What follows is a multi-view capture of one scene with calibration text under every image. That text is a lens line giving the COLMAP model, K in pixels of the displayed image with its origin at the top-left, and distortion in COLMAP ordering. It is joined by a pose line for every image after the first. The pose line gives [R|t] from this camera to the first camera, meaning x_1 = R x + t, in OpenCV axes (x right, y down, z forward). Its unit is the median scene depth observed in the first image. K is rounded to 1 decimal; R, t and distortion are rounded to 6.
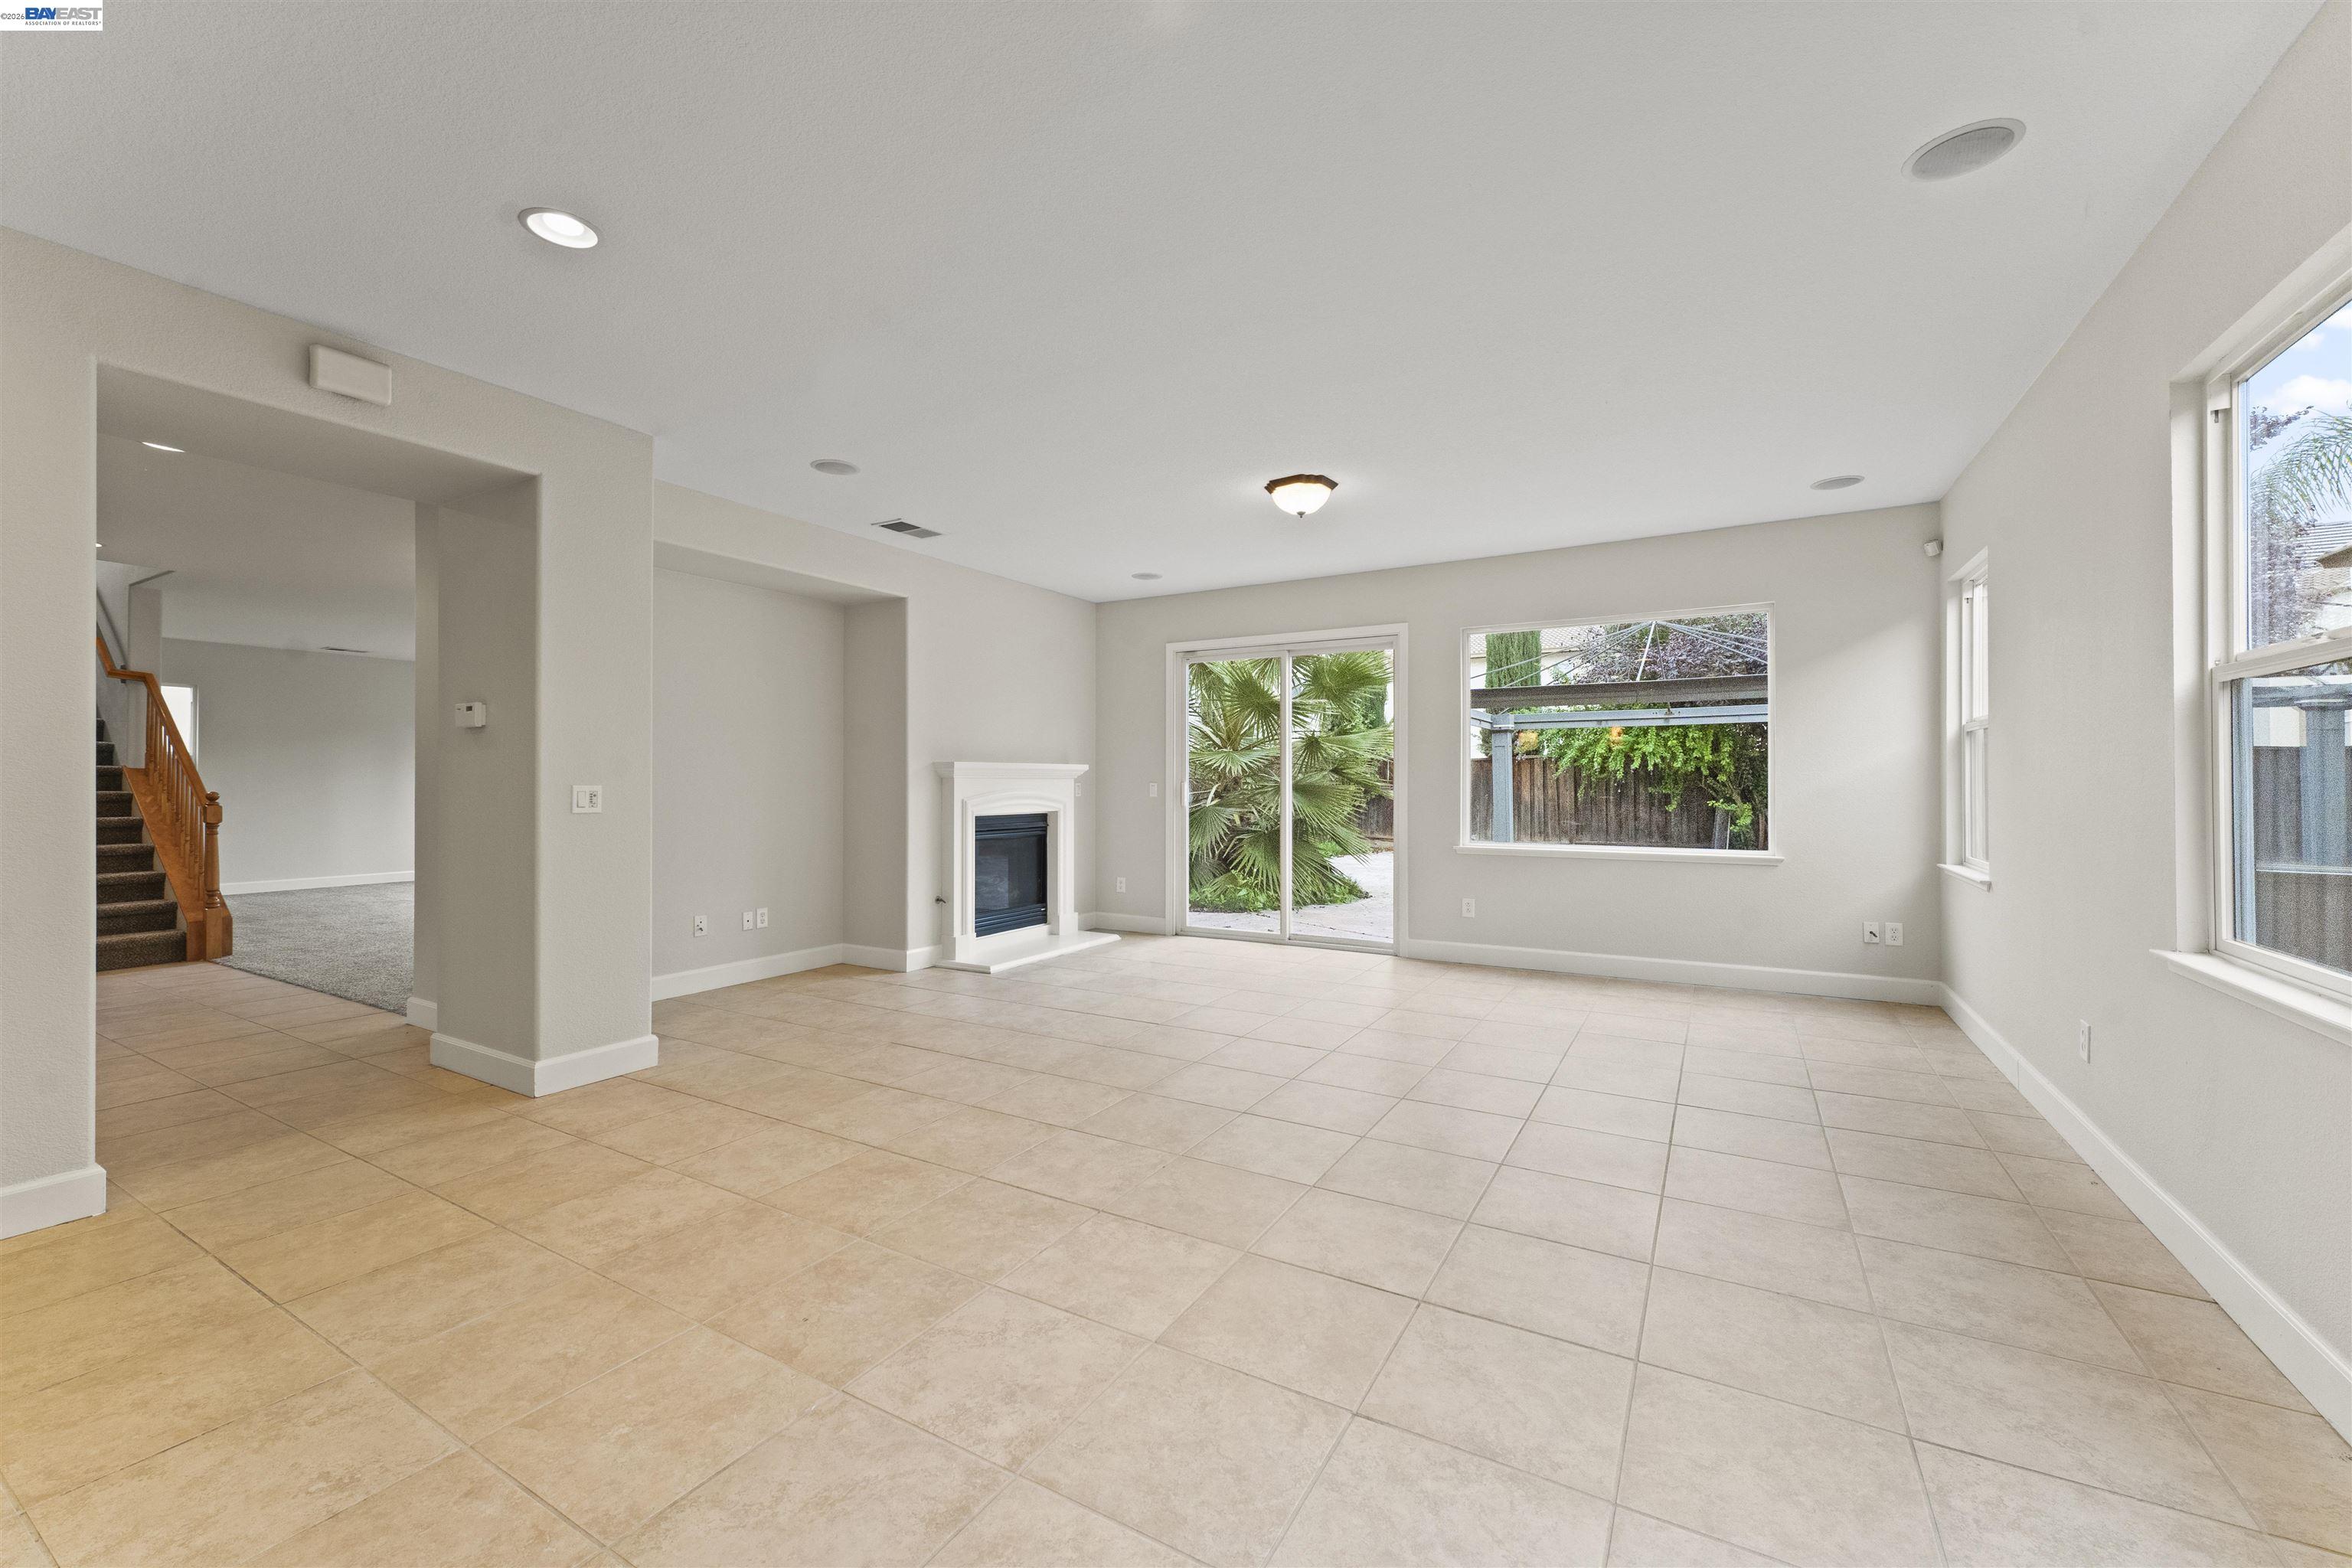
lens RADIAL K [[937.3, 0, 1176.0], [0, 937.3, 784.0], [0, 0, 1]] dist [0.000137, 0.000002]
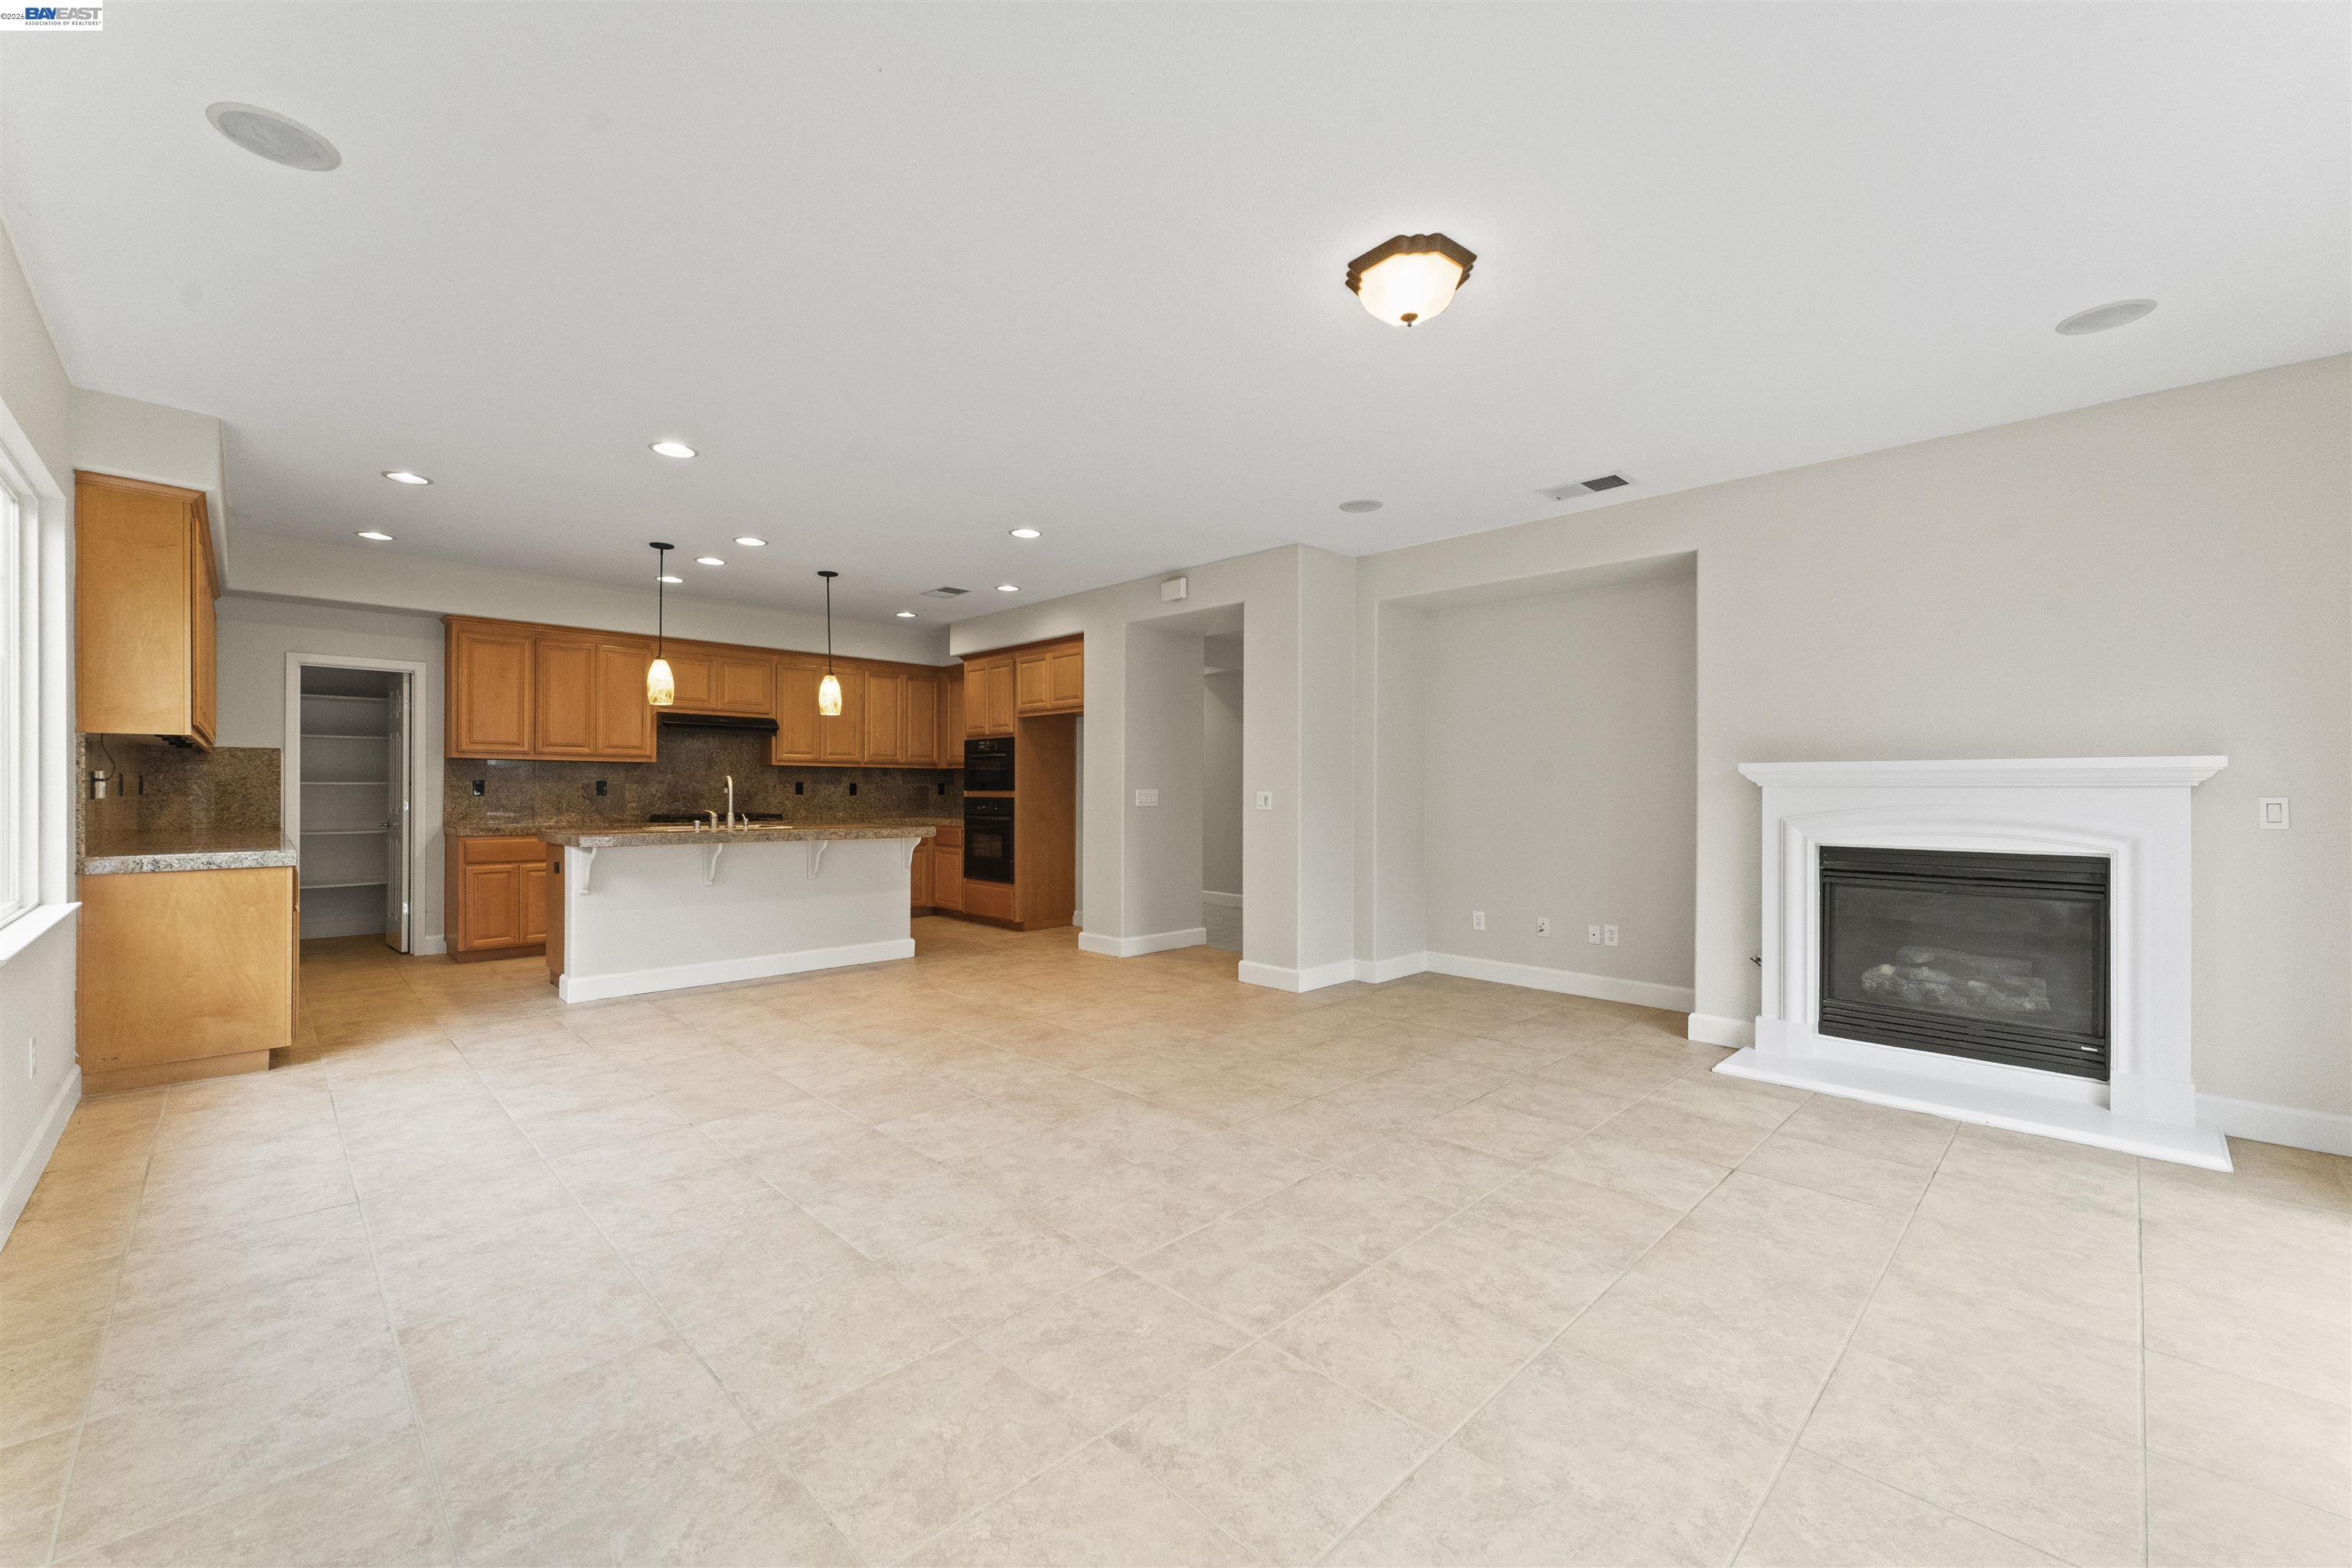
lens RADIAL K [[949.7, 0, 1178.7], [0, 949.7, 791.1], [0, 0, 1]] dist [0.000993, -0.000055]
pose [[-0.259168, 0.002072, -0.965830, 0.855034], [-0.007000, 0.999967, 0.004024, -0.004612], [0.965807, 0.007803, -0.259145, 1.191154]]
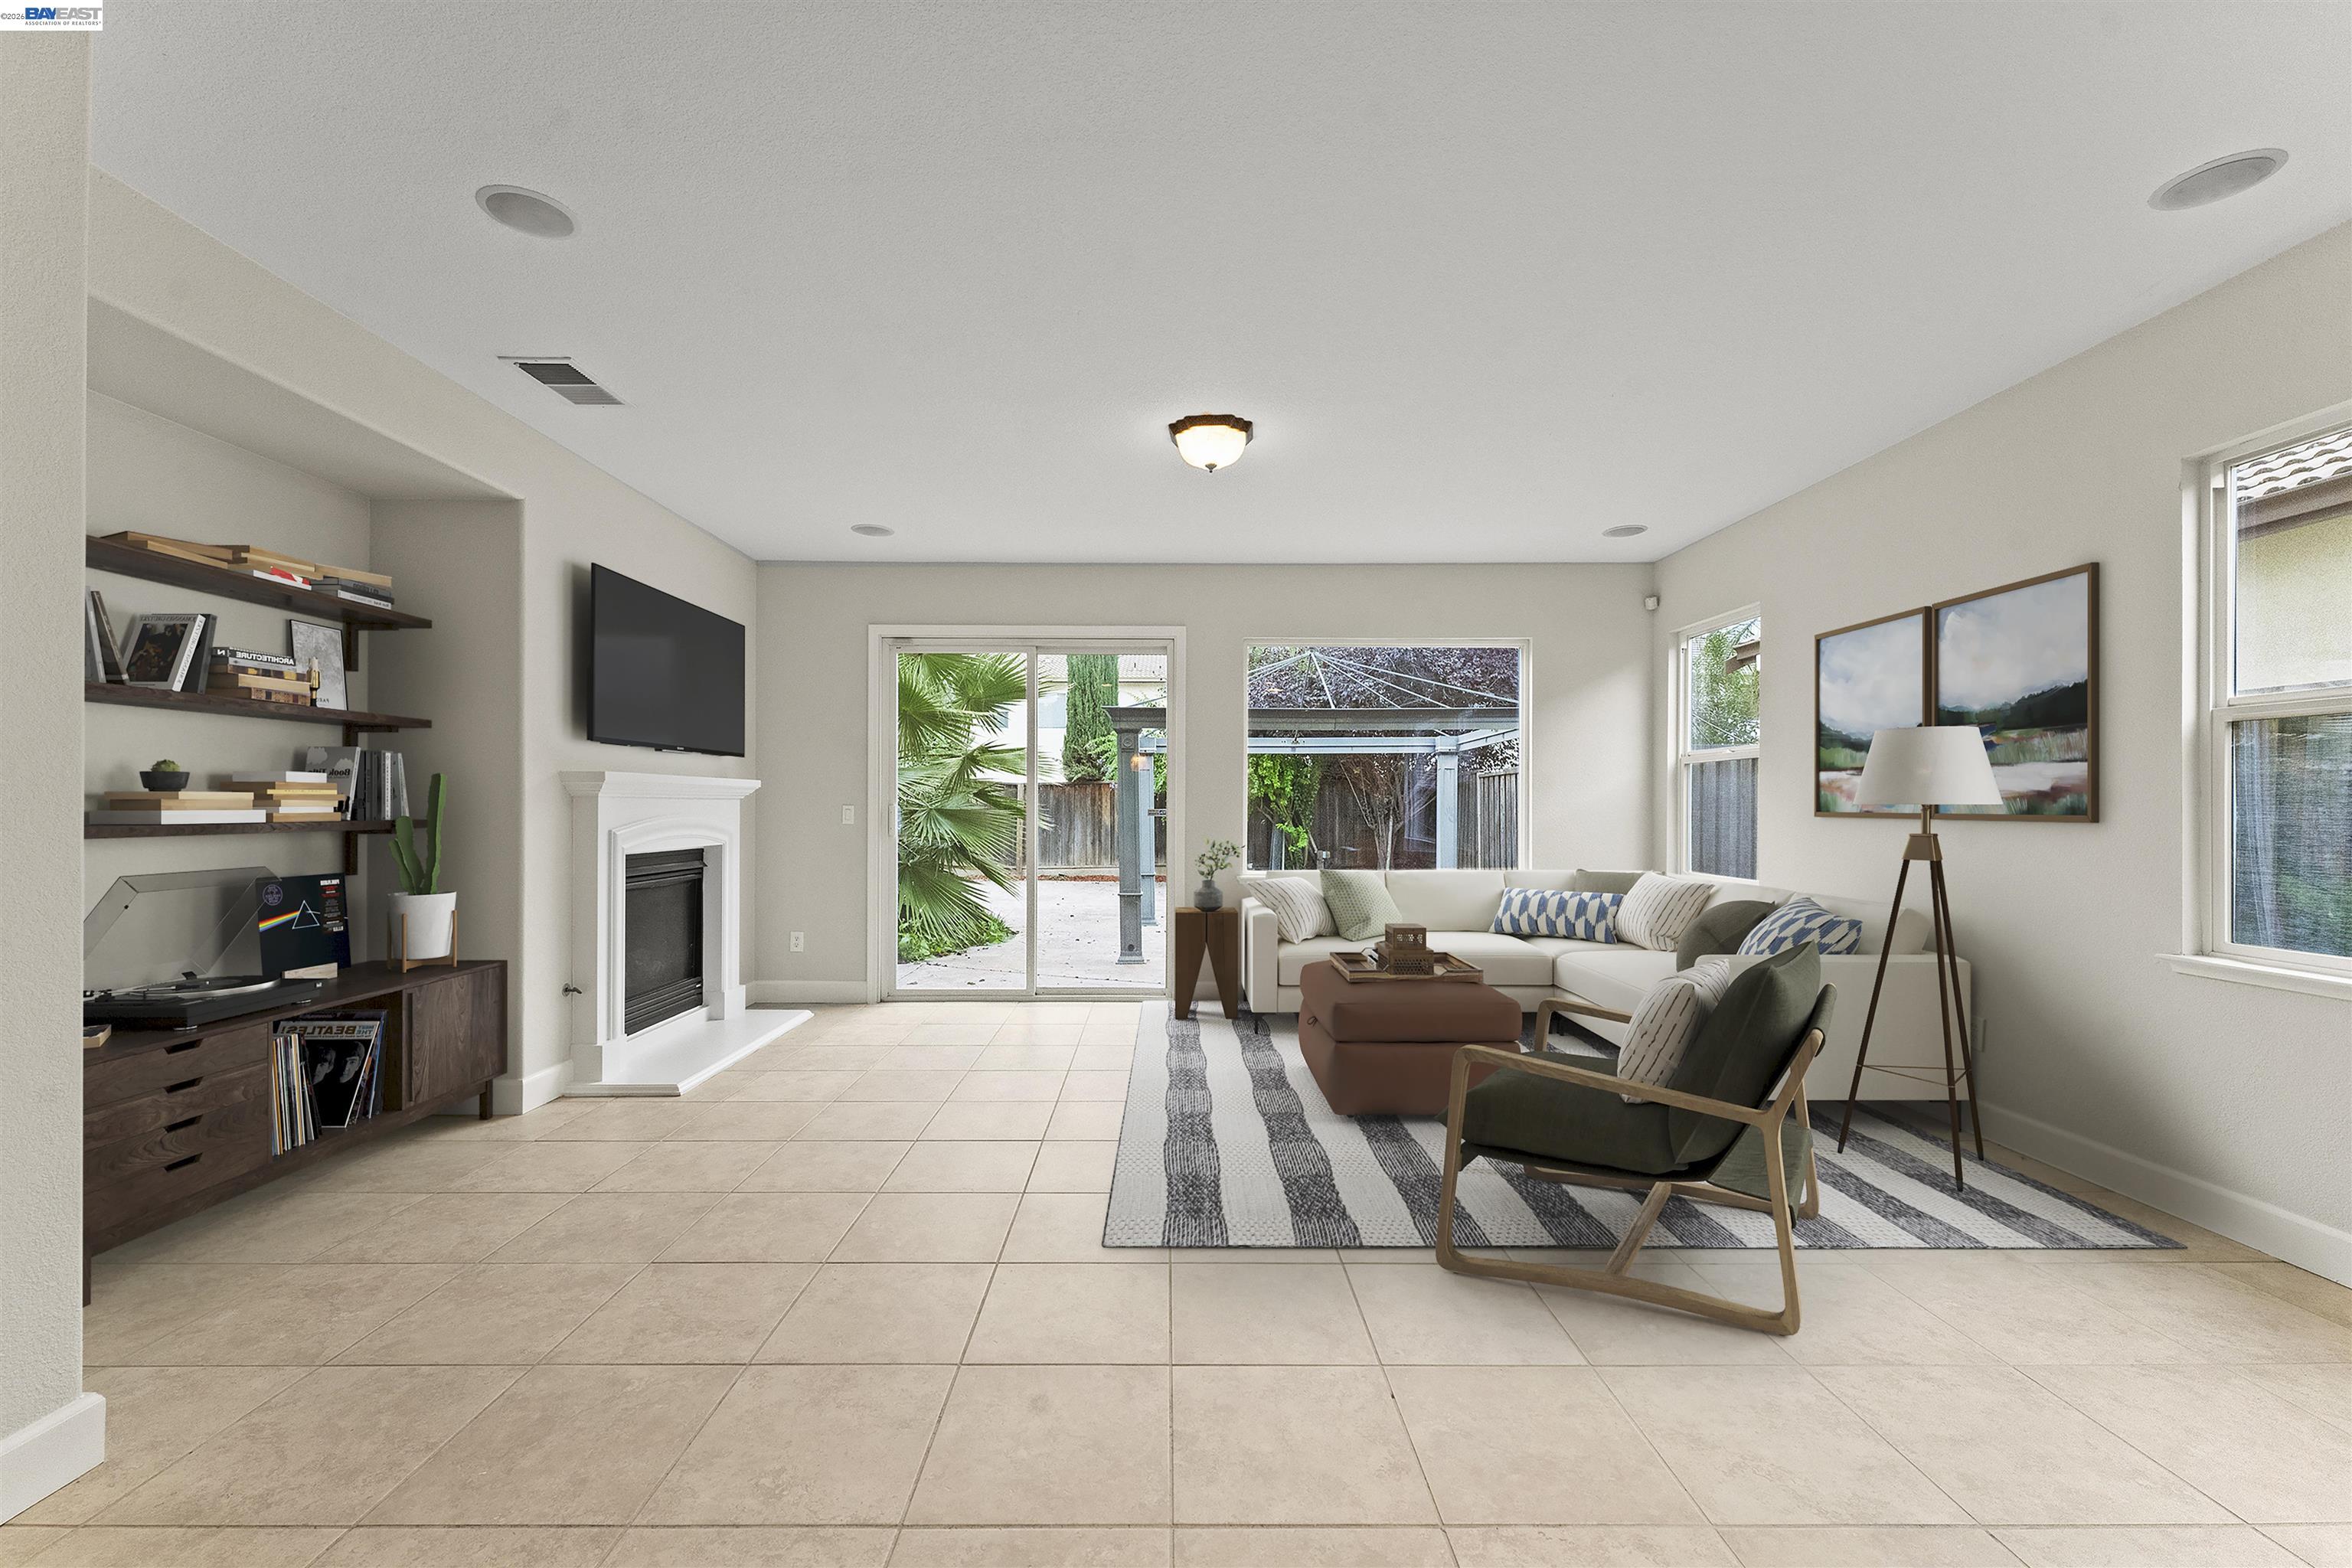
lens RADIAL K [[943.5, 0, 1173.7], [0, 943.5, 809.9], [0, 0, 1]] dist [0.001141, 0.000041]
pose [[0.860377, 0.000961, 0.509657, -0.353129], [-0.001937, 0.999997, 0.001384, 0.001171], [-0.509655, -0.002178, 0.860376, 0.381024]]
